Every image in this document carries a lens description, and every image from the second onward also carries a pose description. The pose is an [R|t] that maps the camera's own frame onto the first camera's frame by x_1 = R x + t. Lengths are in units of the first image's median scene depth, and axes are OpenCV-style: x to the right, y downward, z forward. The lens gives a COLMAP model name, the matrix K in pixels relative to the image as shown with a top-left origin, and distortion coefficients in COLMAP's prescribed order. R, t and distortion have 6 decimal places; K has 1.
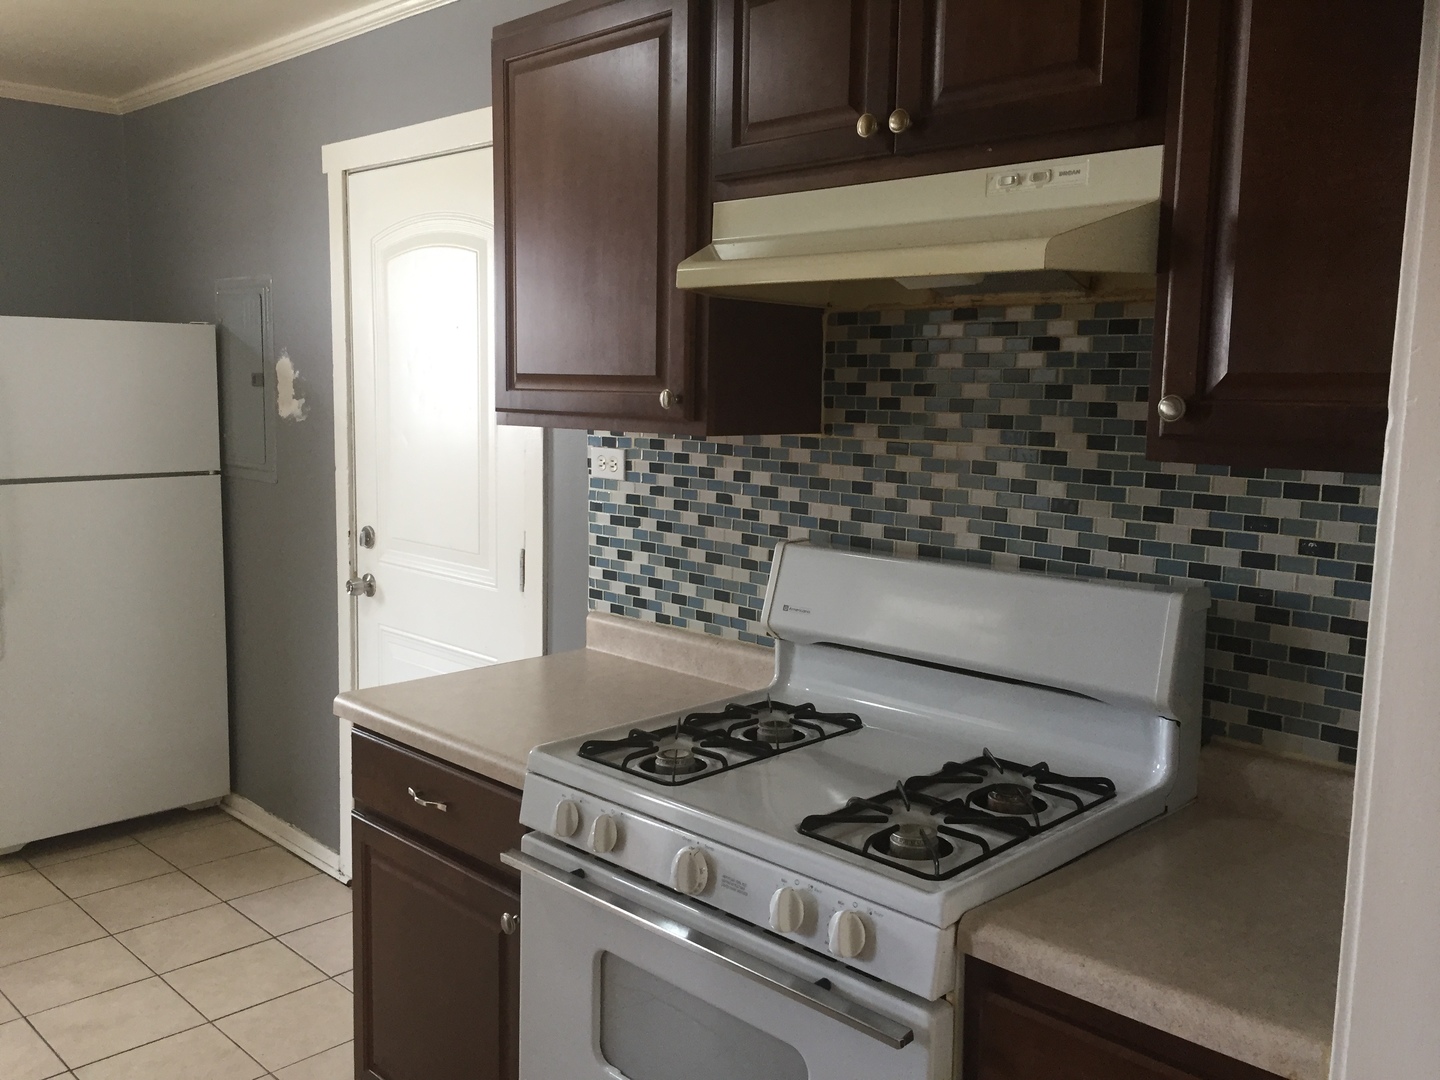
lens RADIAL K [[1230.0, 0, 726.0], [0, 1230.0, 541.2], [0, 0, 1]] dist [0.049786, -0.014493]
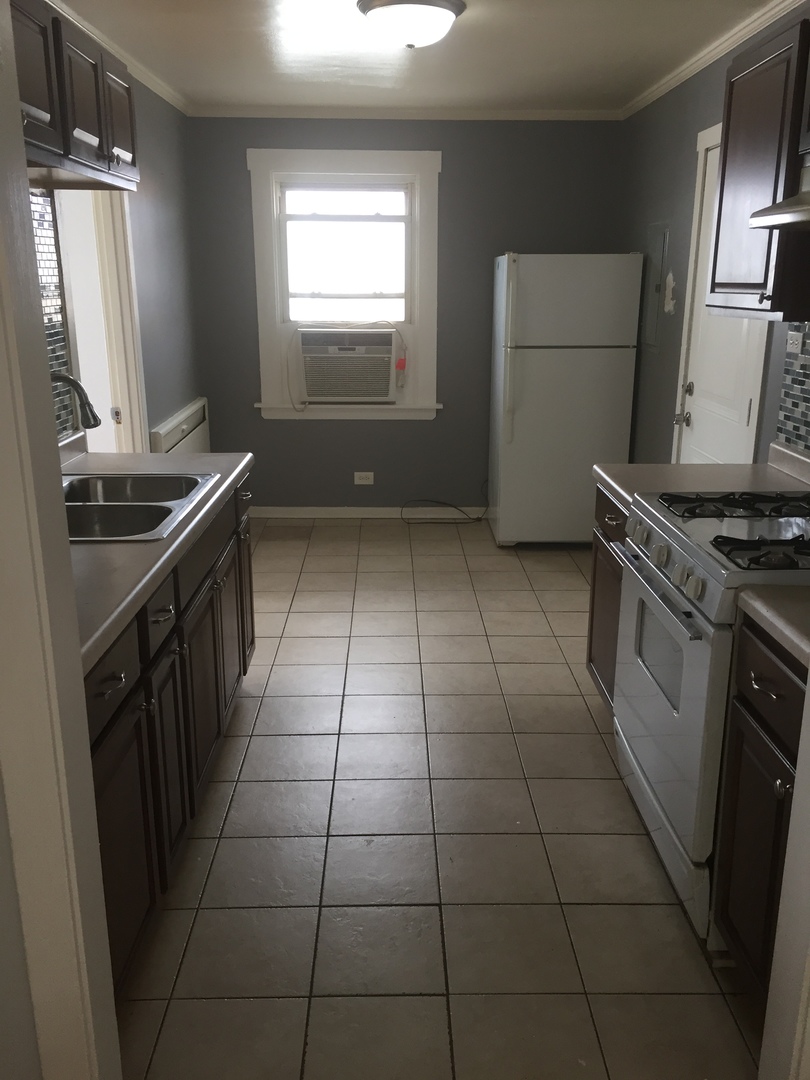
lens RADIAL K [[909.9, 0, 416.1], [0, 909.9, 543.2], [0, 0, 1]] dist [0.136193, -0.235299]
pose [[0.721087, 0.180624, -0.668886, 0.343756], [-0.085638, 0.981253, 0.172654, 0.020360], [0.687532, -0.067216, 0.723037, -0.149169]]
